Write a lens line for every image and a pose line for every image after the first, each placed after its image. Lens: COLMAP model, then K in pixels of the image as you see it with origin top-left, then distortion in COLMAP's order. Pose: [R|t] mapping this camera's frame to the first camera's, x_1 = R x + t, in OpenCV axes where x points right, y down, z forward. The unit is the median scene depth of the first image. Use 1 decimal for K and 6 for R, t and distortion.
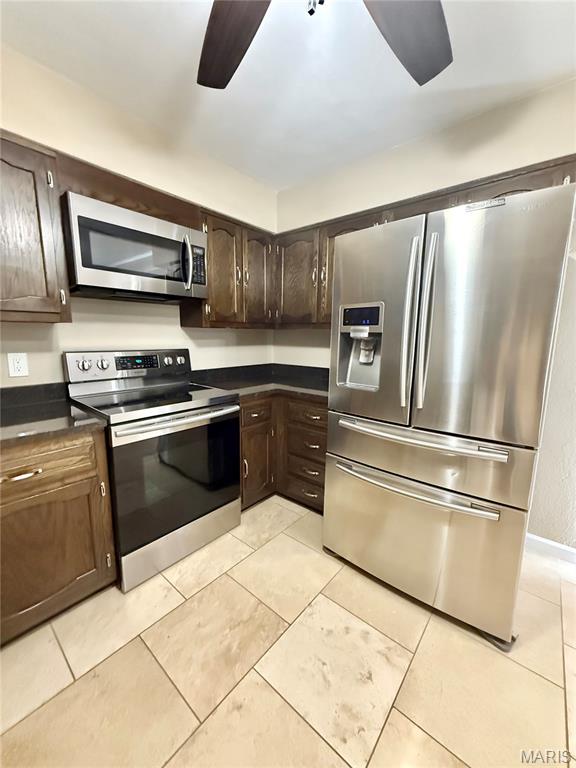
lens RADIAL K [[304.8, 0, 286.7], [0, 304.8, 382.8], [0, 0, 1]] dist [-0.002102, 0.000506]
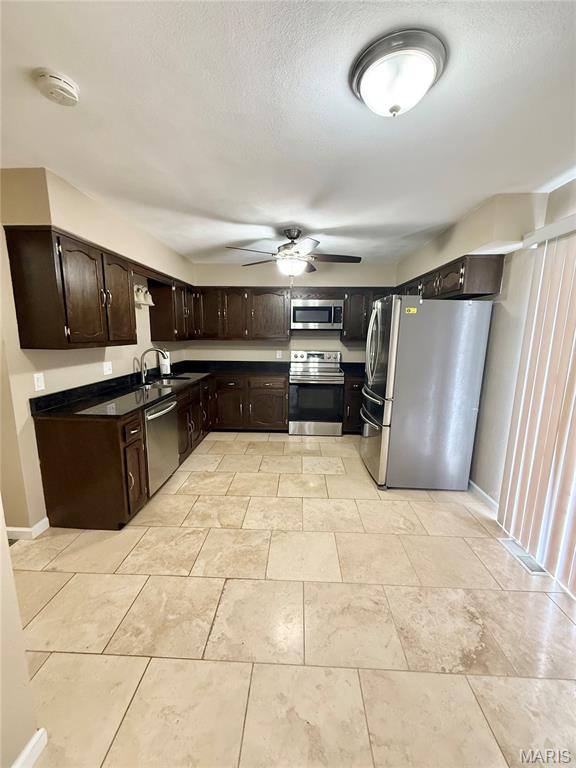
lens RADIAL K [[304.8, 0, 287.8], [0, 304.8, 384.1], [0, 0, 1]] dist [-0.002102, 0.000506]
pose [[0.620176, 0.131891, -0.773296, 1.641041], [-0.132015, 0.989253, 0.062849, 0.034570], [0.773275, 0.063109, 0.630923, -0.865116]]
